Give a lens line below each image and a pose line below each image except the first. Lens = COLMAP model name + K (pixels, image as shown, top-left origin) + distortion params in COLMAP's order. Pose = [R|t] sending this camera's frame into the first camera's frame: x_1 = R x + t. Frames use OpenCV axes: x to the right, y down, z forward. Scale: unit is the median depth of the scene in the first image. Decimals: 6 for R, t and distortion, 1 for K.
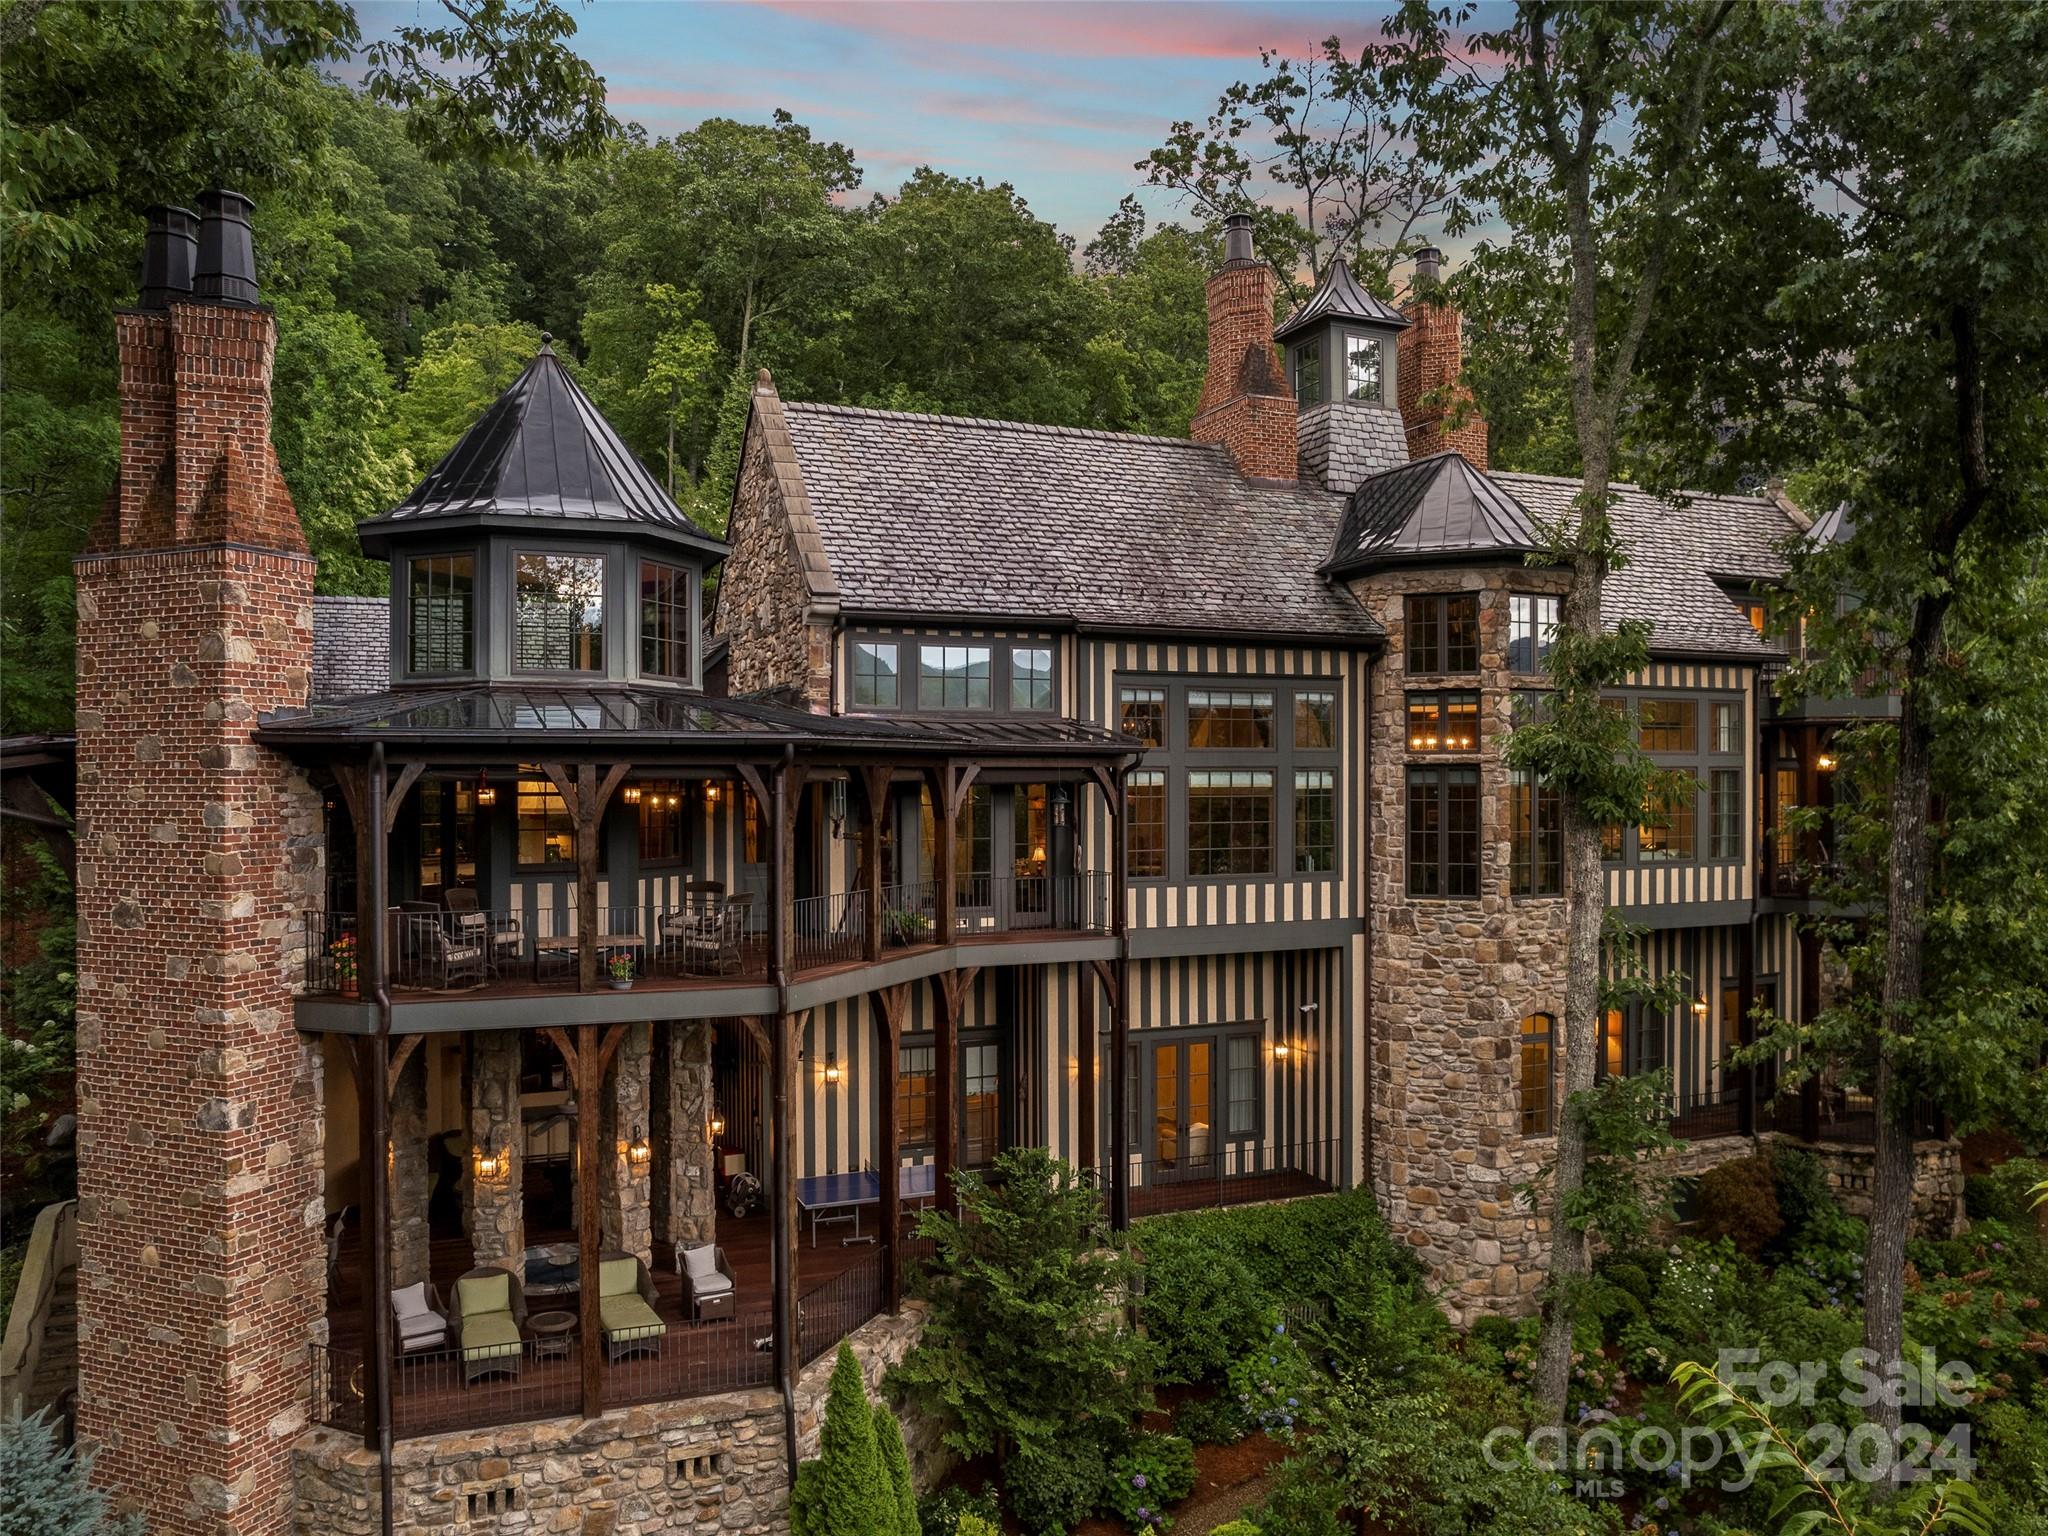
lens RADIAL K [[1464.2, 0, 1015.9], [0, 1464.2, 778.2], [0, 0, 1]] dist [-0.060274, 0.032245]
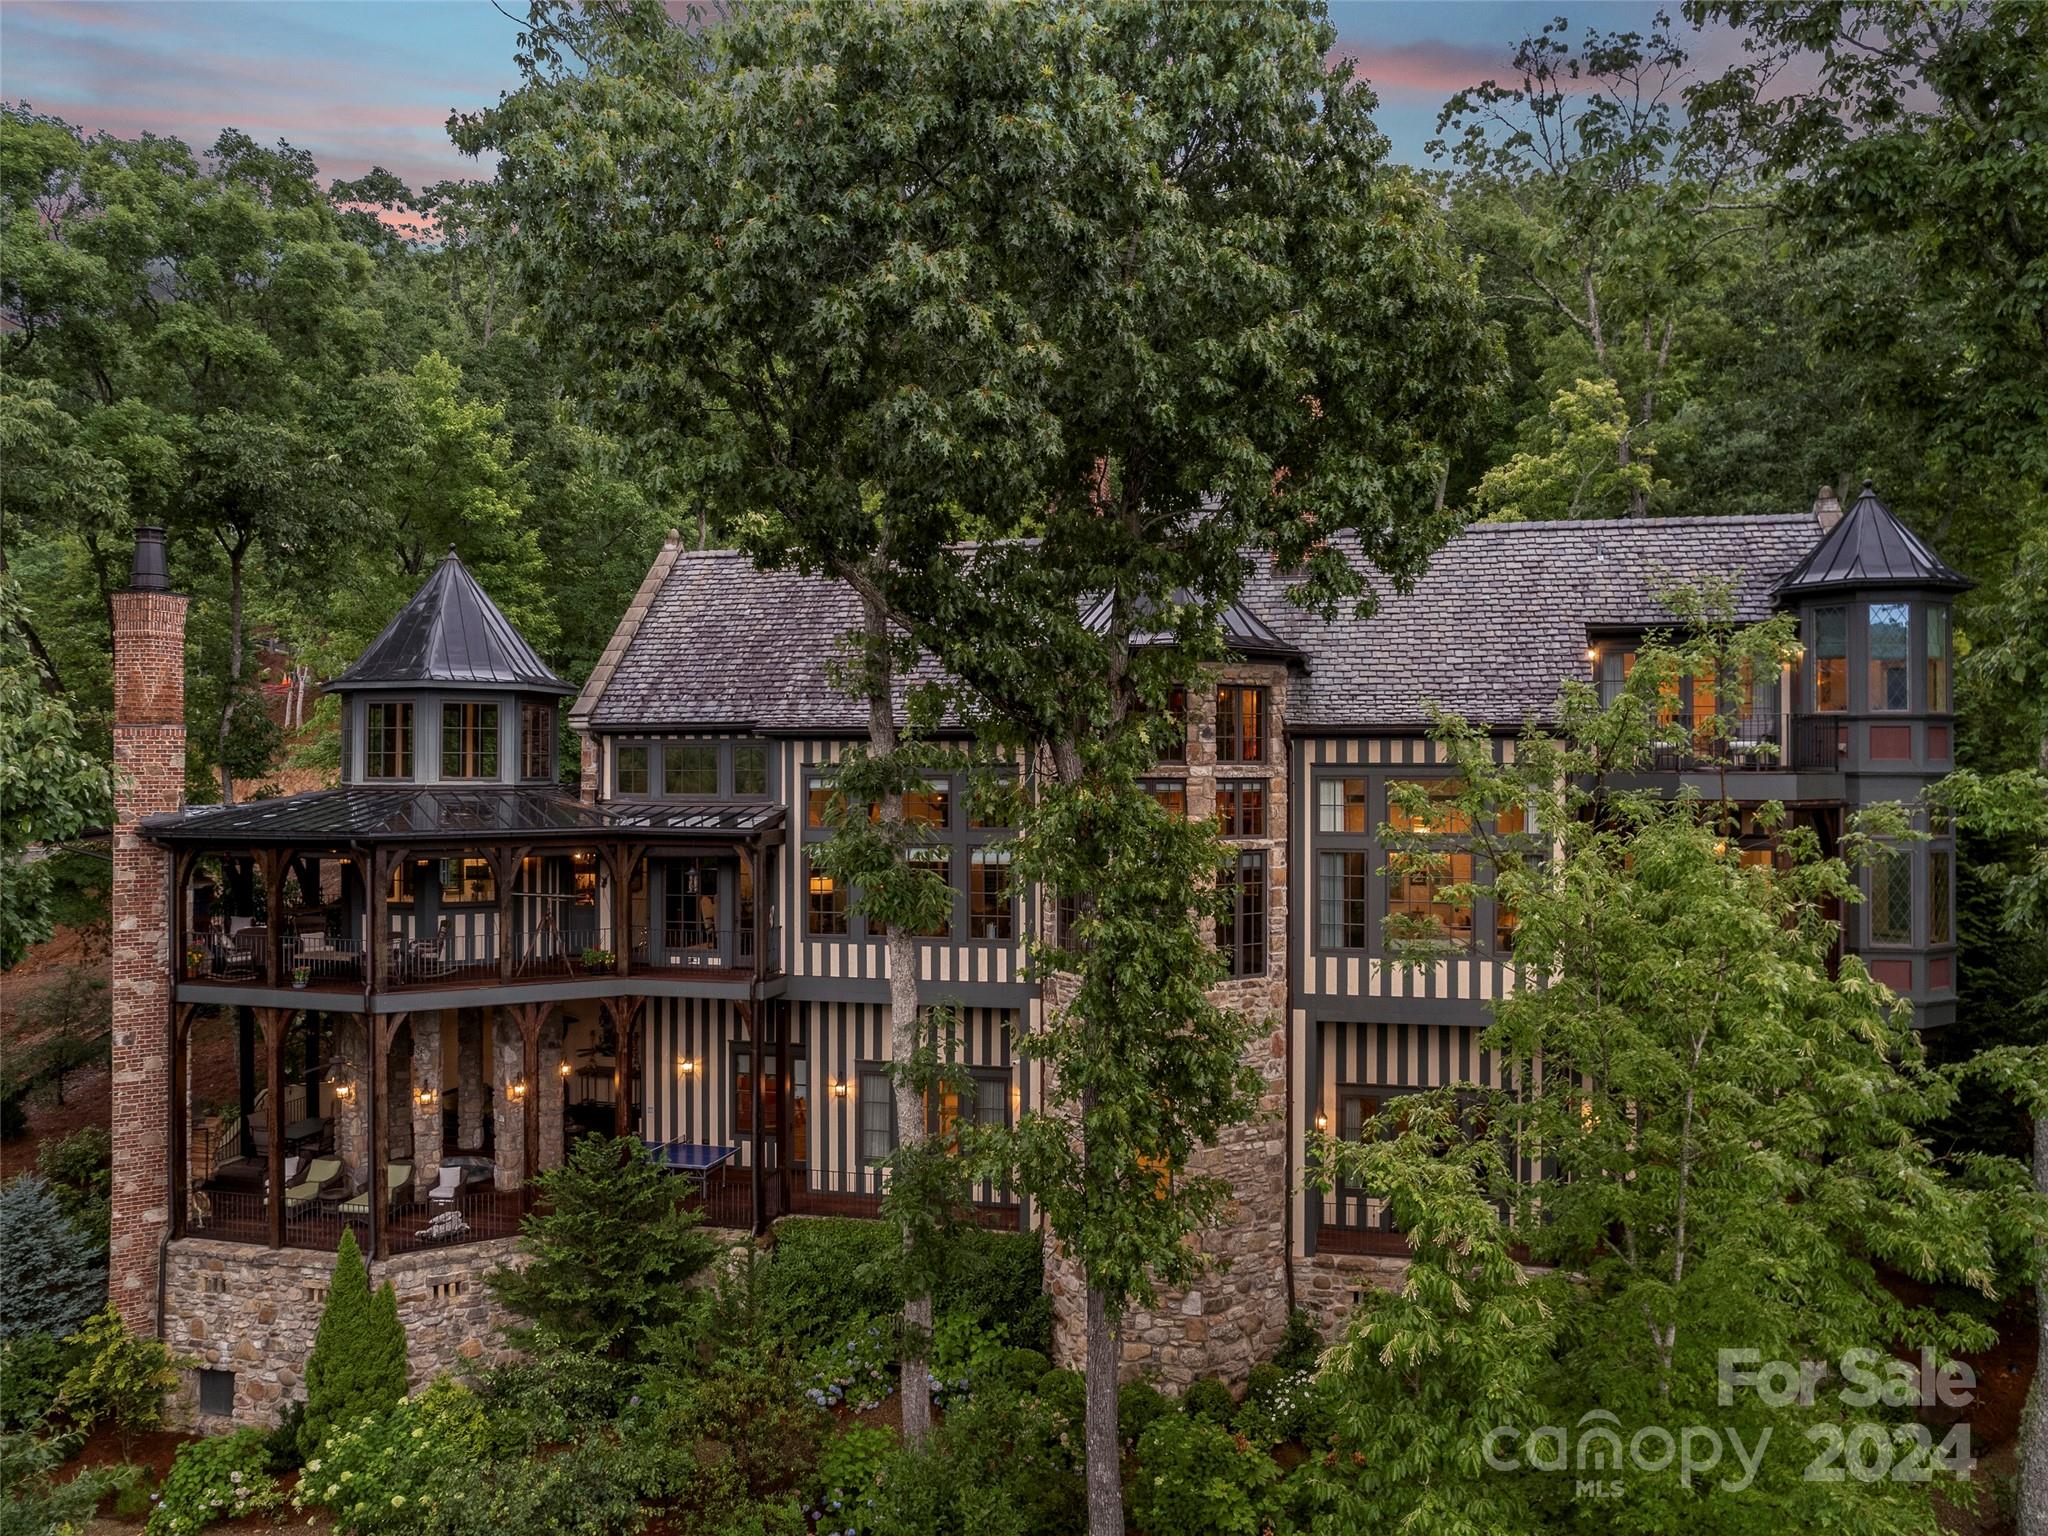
lens RADIAL K [[1464.2, 0, 1039.4], [0, 1464.2, 749.5], [0, 0, 1]] dist [-0.060274, 0.032245]
pose [[0.823601, -0.002803, -0.567163, 0.987844], [-0.002756, 0.999956, -0.008943, -0.080776], [0.567163, 0.008929, 0.823557, 0.110027]]
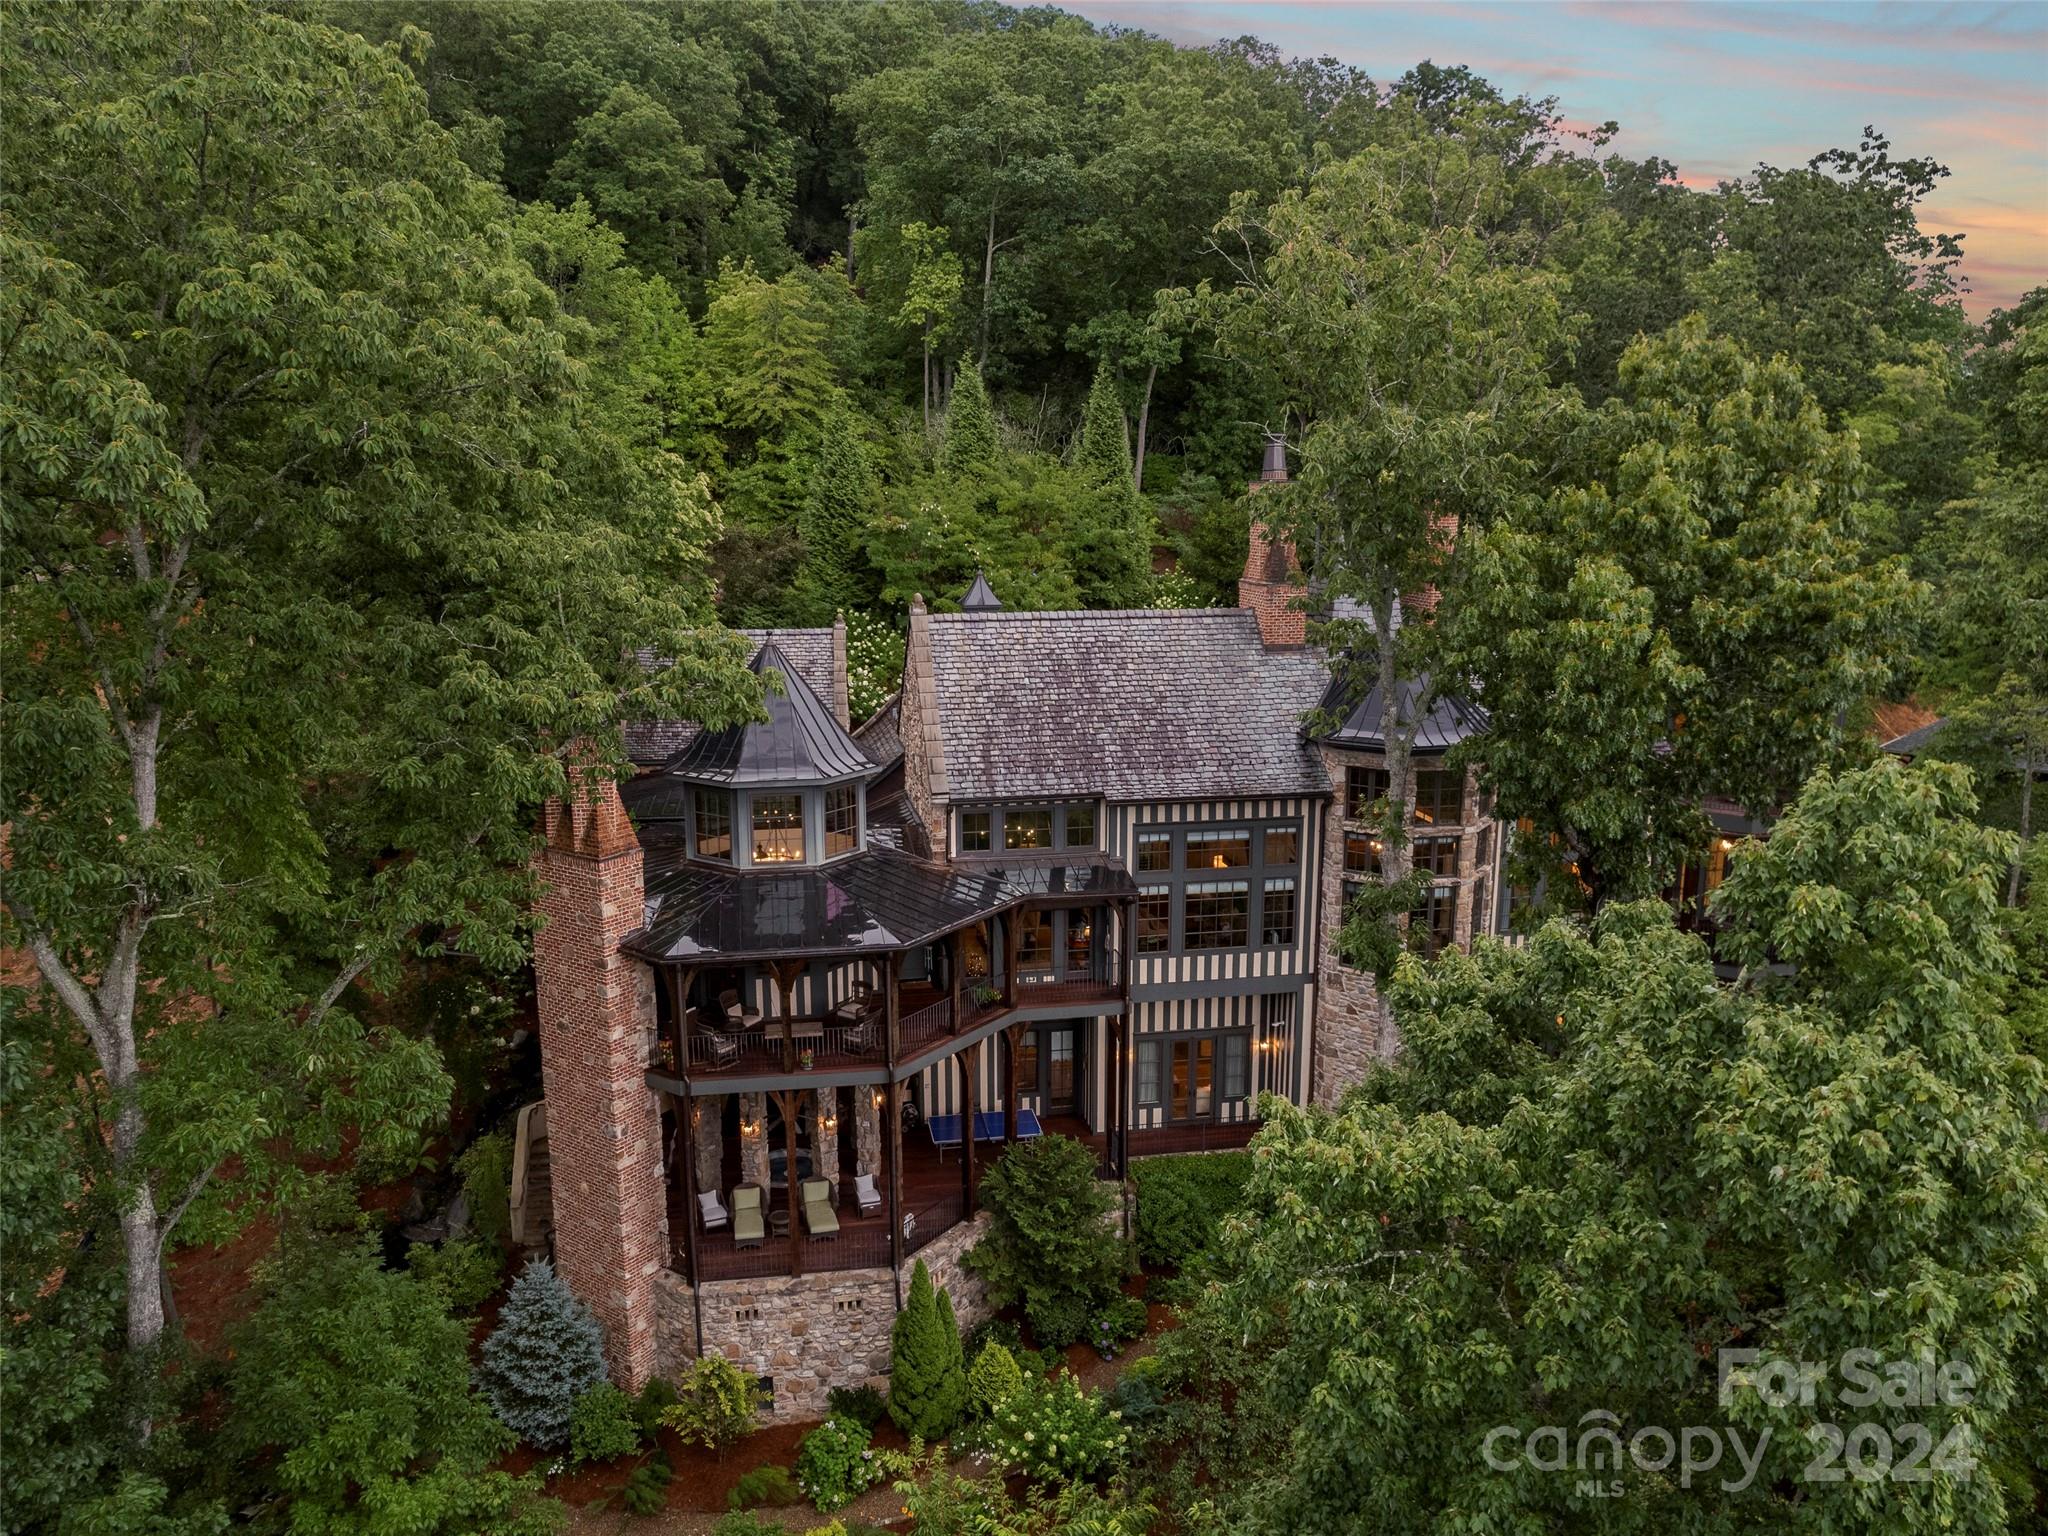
lens RADIAL K [[1464.2, 0, 1011.8], [0, 1464.2, 778.6], [0, 0, 1]] dist [-0.060274, 0.032245]
pose [[0.977221, 0.042030, -0.208020, 0.275090], [0.000030, 0.980166, 0.198178, -0.450244], [0.212224, -0.193670, 0.957838, -0.511477]]
